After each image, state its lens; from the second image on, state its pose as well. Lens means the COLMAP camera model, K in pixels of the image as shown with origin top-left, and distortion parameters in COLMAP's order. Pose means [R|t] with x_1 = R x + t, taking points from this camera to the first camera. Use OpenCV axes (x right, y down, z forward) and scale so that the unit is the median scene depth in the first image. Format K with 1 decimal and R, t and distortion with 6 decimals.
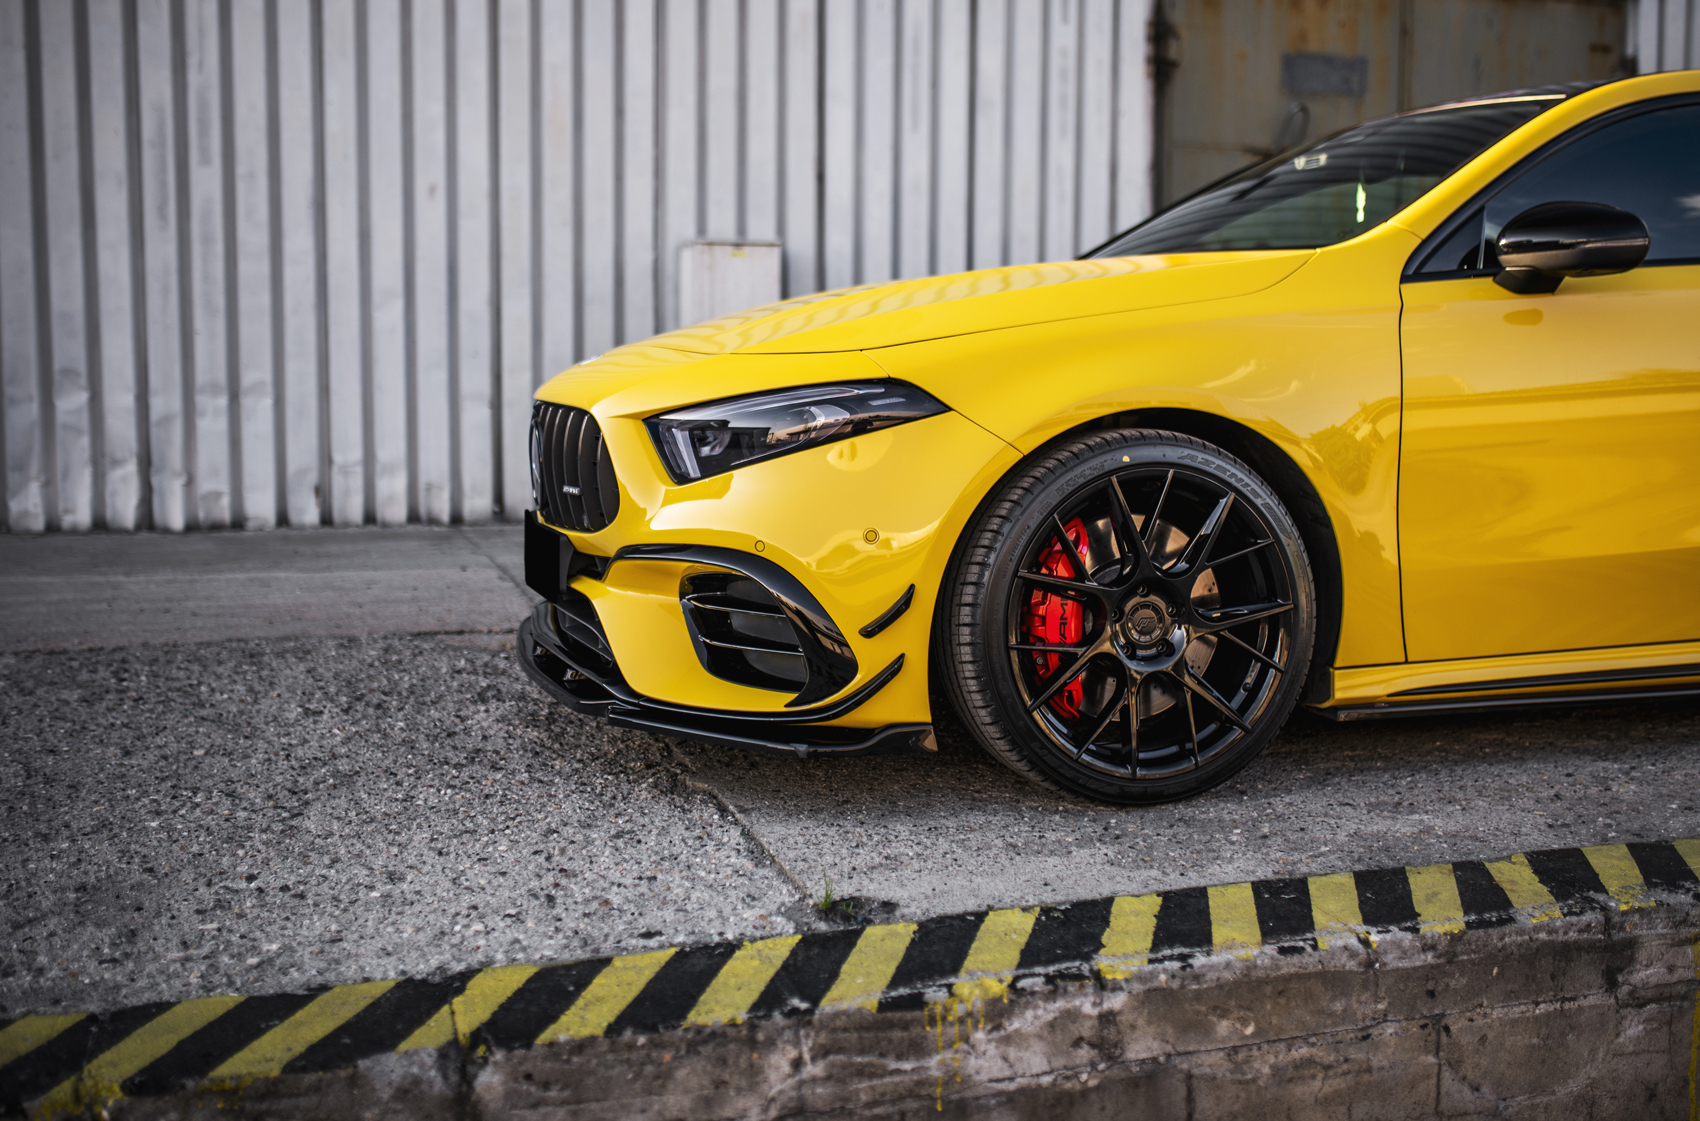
lens RADIAL K [[1772.9, 0, 896.3], [0, 1772.9, 547.8], [0, 0, 1]] dist [-0.073405, 0.113324]
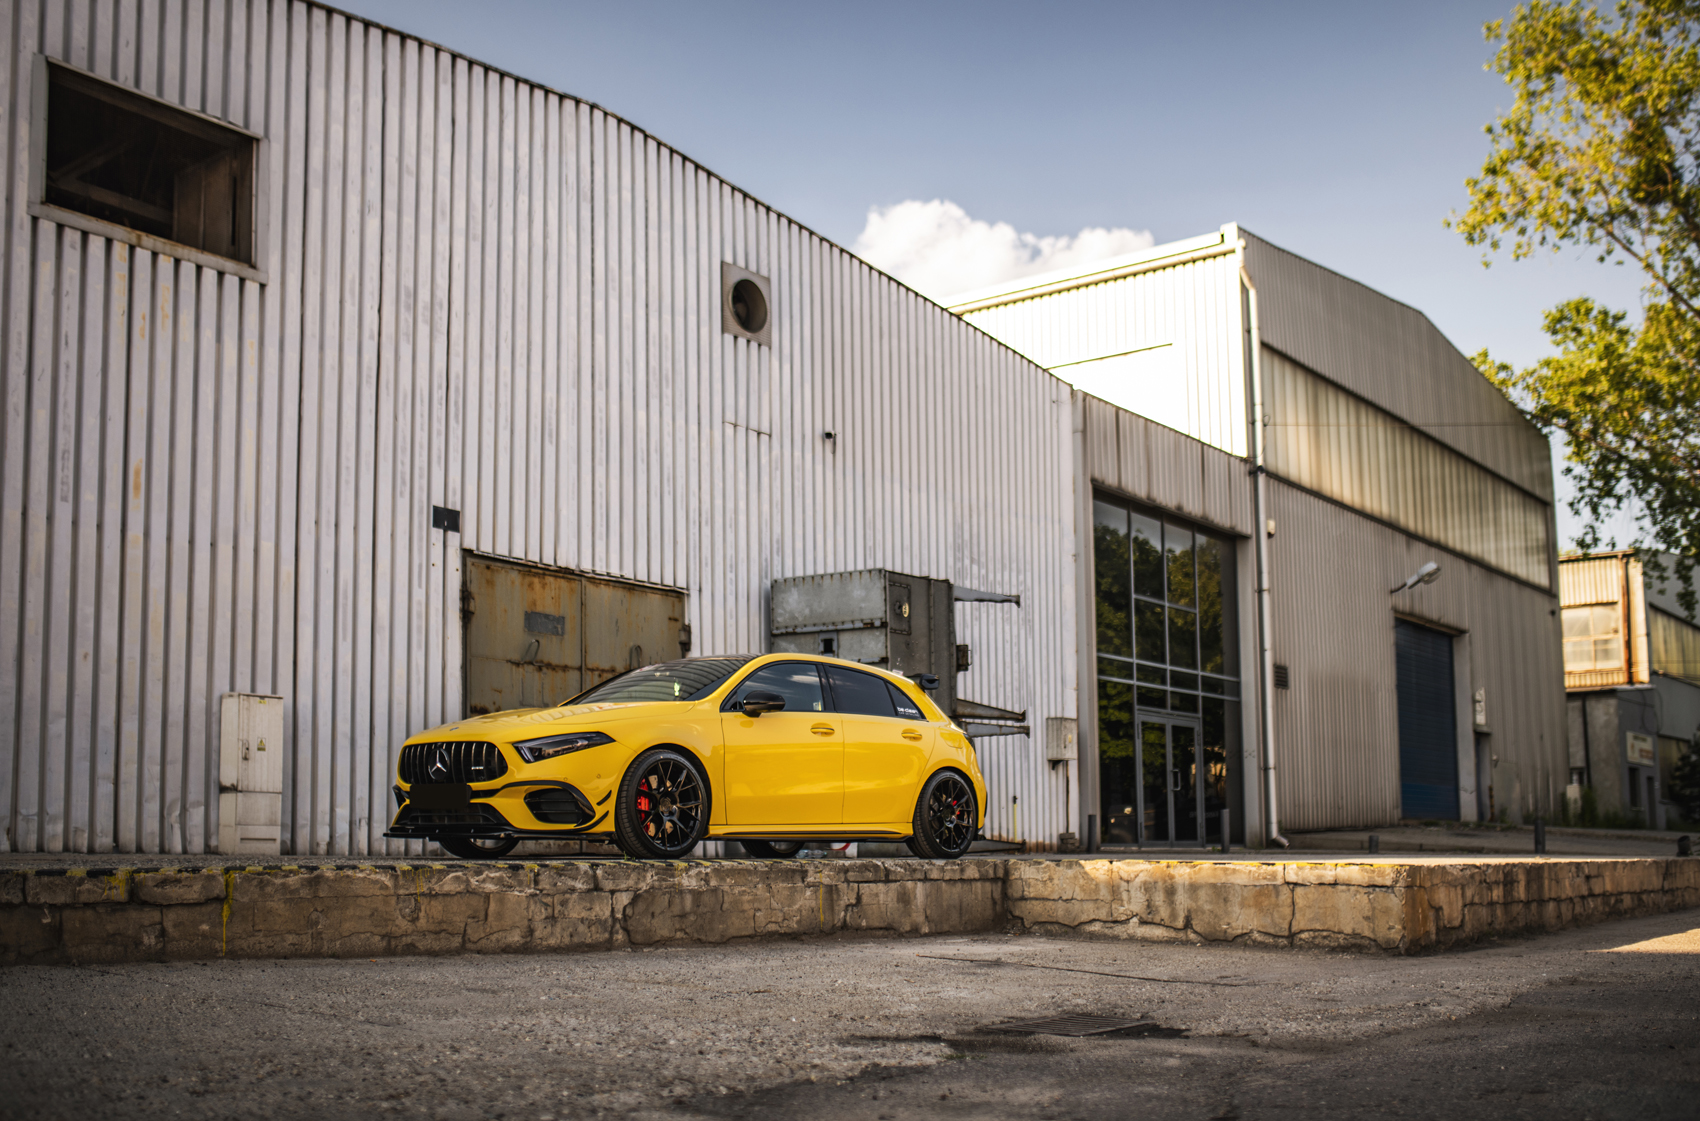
lens RADIAL K [[1619.4, 0, 899.5], [0, 1619.4, 745.2], [0, 0, 1]] dist [-0.030404, -0.015569]
pose [[0.826279, 0.031293, 0.562390, -1.618688], [0.062672, 0.987148, -0.147008, 0.538782], [-0.559763, 0.156716, 0.813699, -2.354089]]
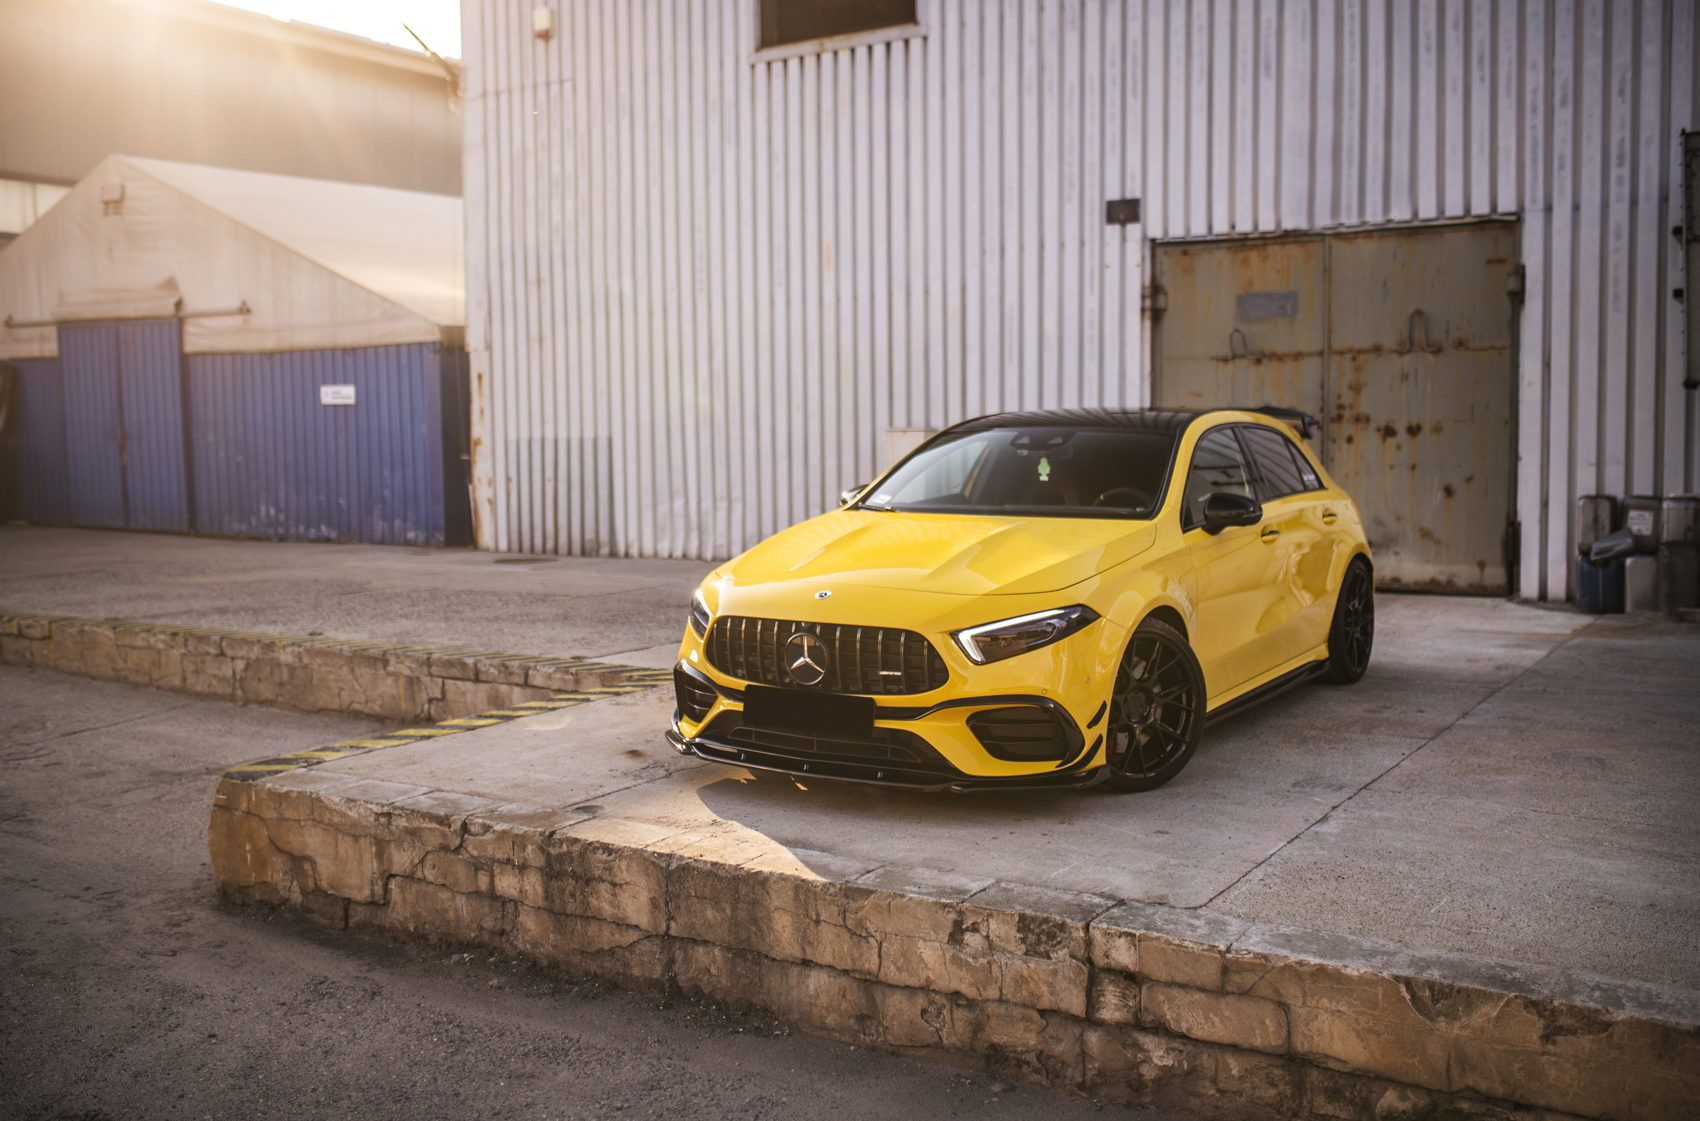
lens RADIAL K [[1671.3, 0, 851.9], [0, 1671.3, 549.0], [0, 0, 1]] dist [-0.070518, 0.110449]
pose [[0.622761, 0.044787, -0.781129, 4.588508], [-0.067667, 0.997703, 0.003257, -0.142959], [0.779480, 0.050828, 0.624361, -0.708450]]
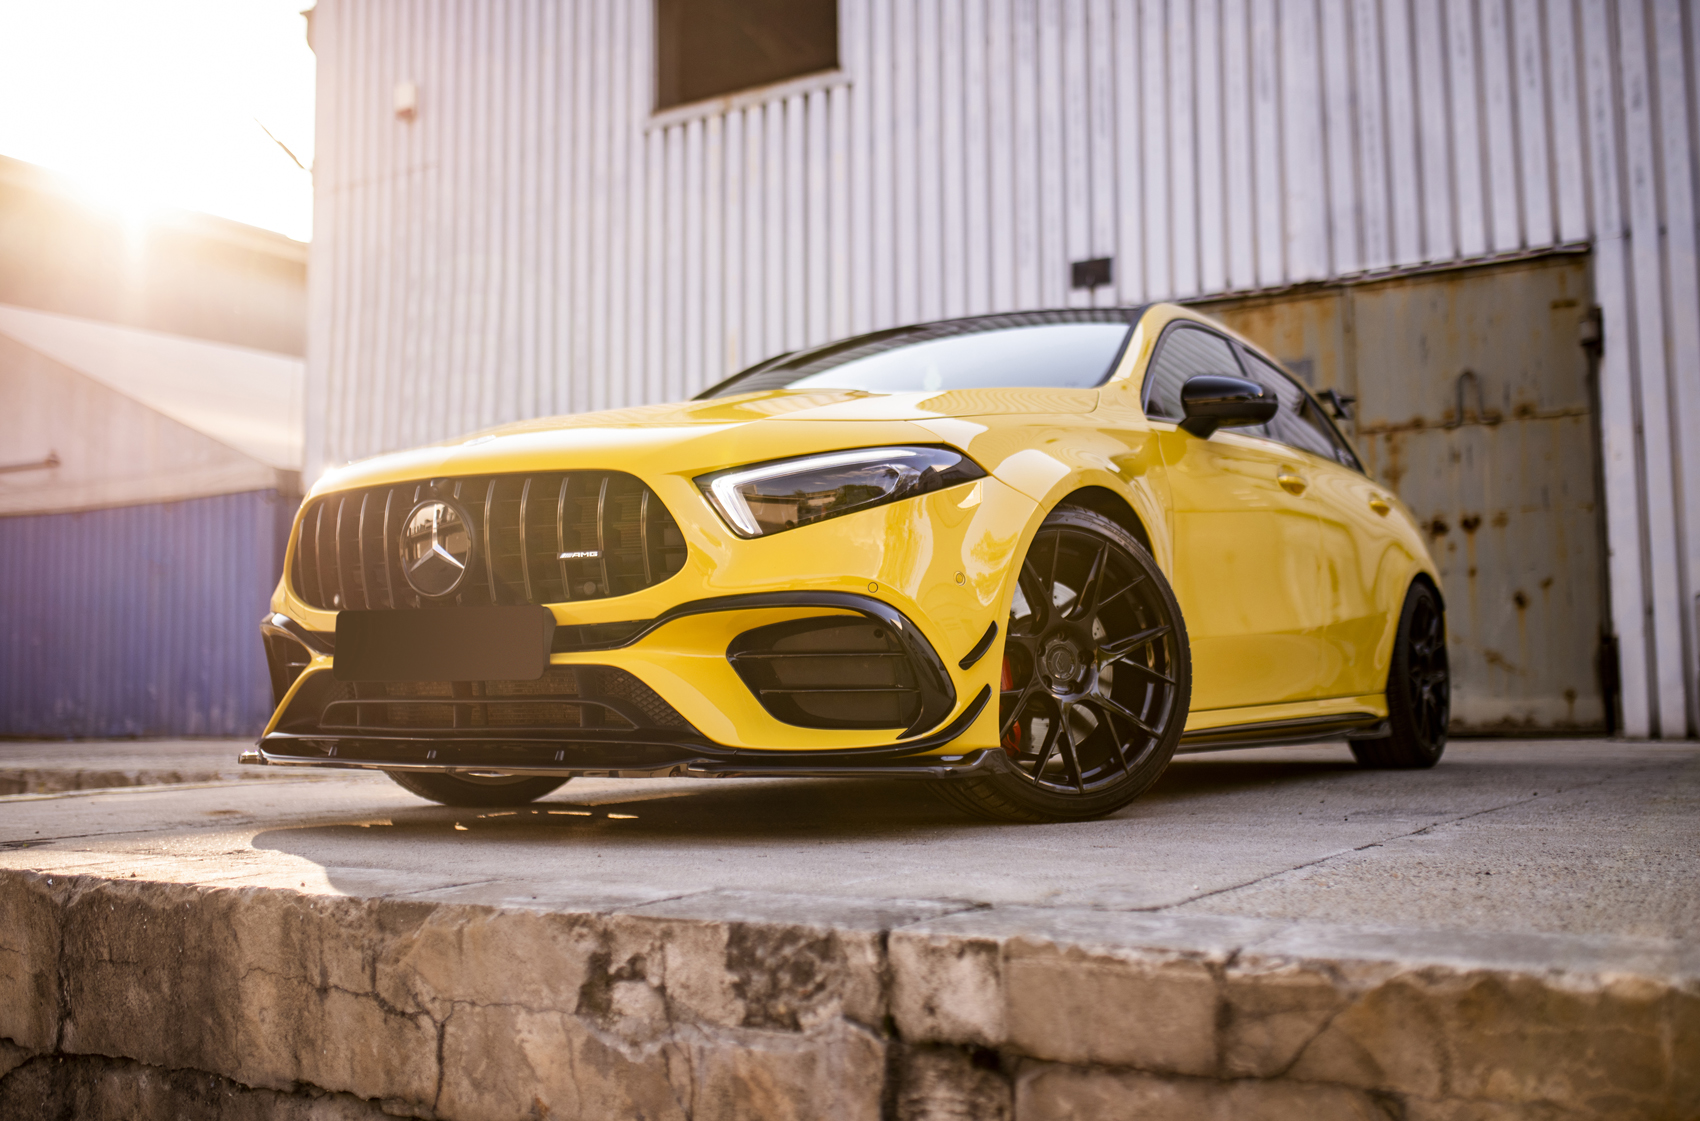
lens RADIAL K [[1772.9, 0, 896.3], [0, 1772.9, 547.8], [0, 0, 1]] dist [-0.073405, 0.113324]
pose [[0.646079, -0.085222, -0.758498, 3.891087], [-0.064719, 0.984052, -0.165692, 0.252499], [0.760522, 0.156140, 0.630260, 0.219959]]
